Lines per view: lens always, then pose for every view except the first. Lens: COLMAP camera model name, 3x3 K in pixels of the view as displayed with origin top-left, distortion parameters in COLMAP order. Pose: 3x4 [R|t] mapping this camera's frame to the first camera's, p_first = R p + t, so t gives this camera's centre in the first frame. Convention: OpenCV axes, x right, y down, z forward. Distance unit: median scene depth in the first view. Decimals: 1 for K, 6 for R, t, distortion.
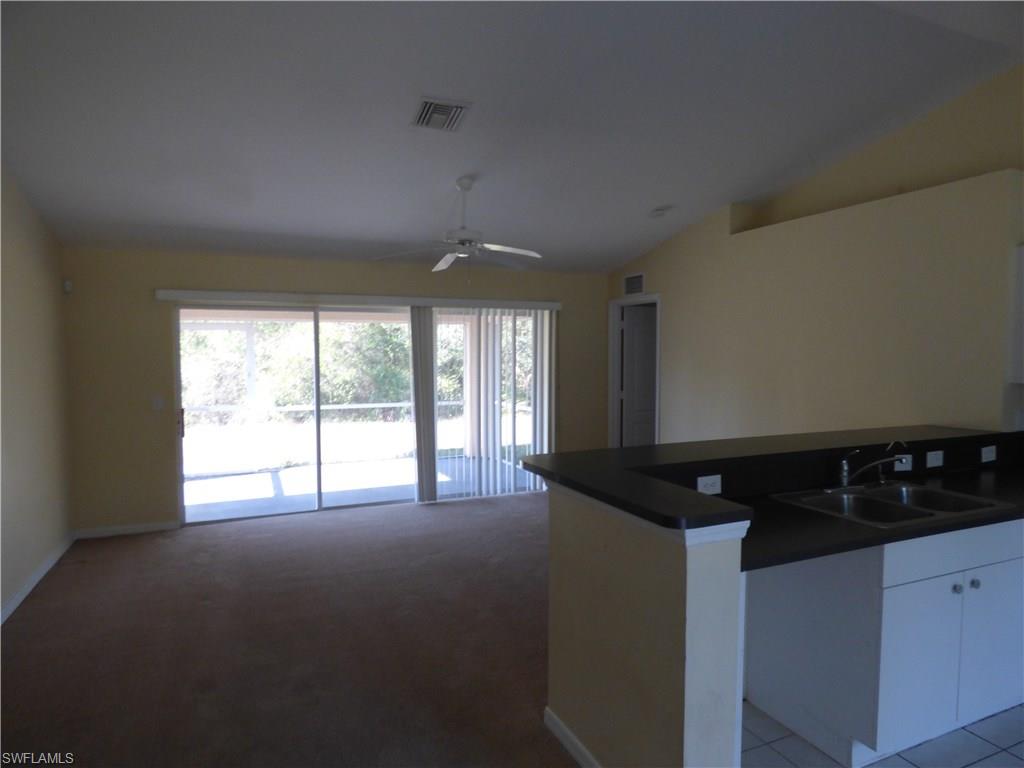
lens RADIAL K [[628.2, 0, 513.3], [0, 628.2, 386.2], [0, 0, 1]] dist [-0.018007, 0.005587]
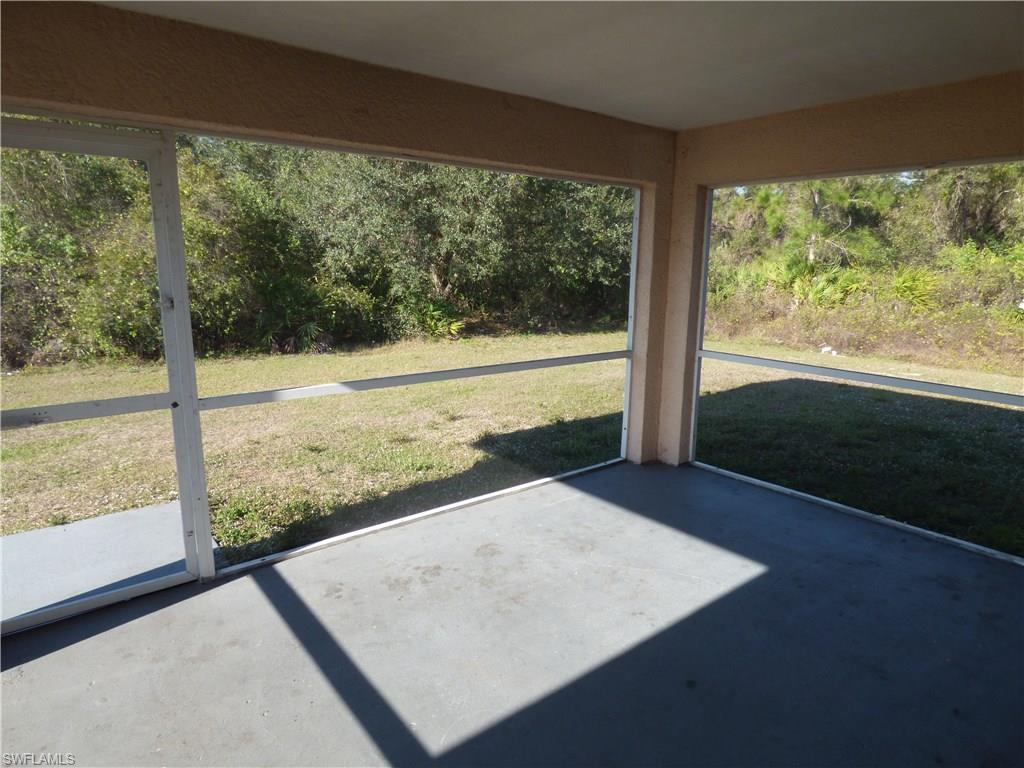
lens RADIAL K [[628.2, 0, 510.4], [0, 628.2, 382.1], [0, 0, 1]] dist [-0.018007, 0.005587]
pose [[0.967206, -0.034724, 0.251608, -0.450788], [-0.000818, 0.990180, 0.139799, -0.032657], [-0.253992, -0.135420, 0.957679, 0.866483]]
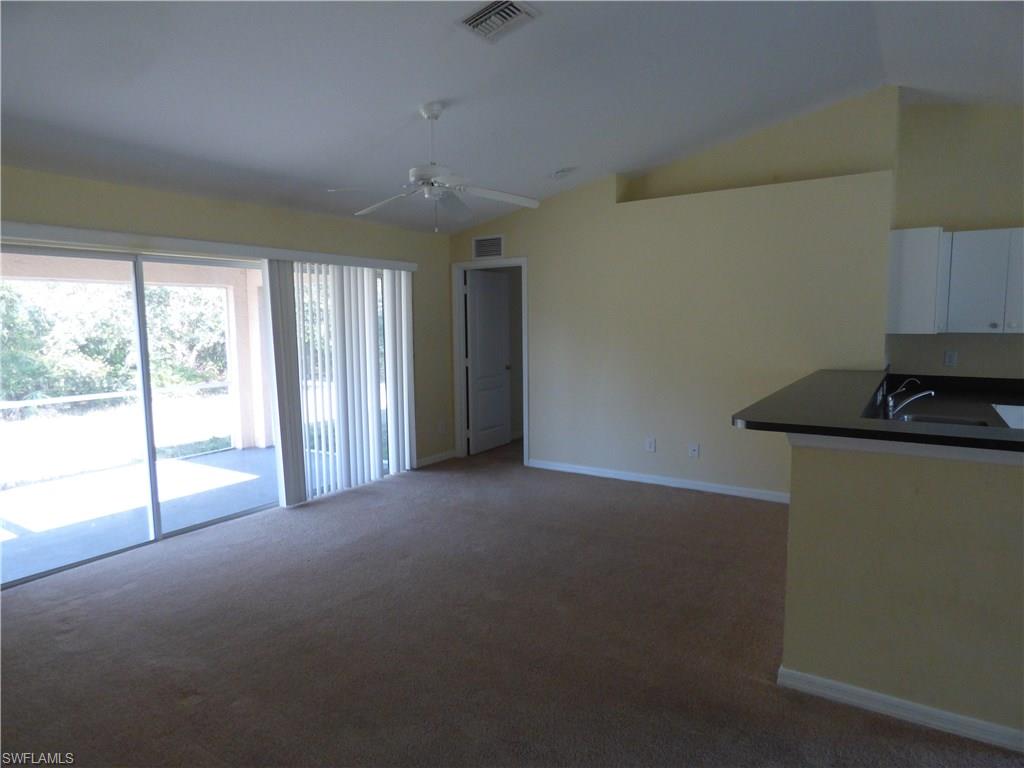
lens RADIAL K [[628.2, 0, 518.8], [0, 628.2, 386.8], [0, 0, 1]] dist [-0.018007, 0.005587]
pose [[0.835960, -0.065448, 0.544874, -0.319875], [0.041737, 0.997570, 0.055790, 0.000102], [-0.547201, -0.023896, 0.836660, 0.165482]]
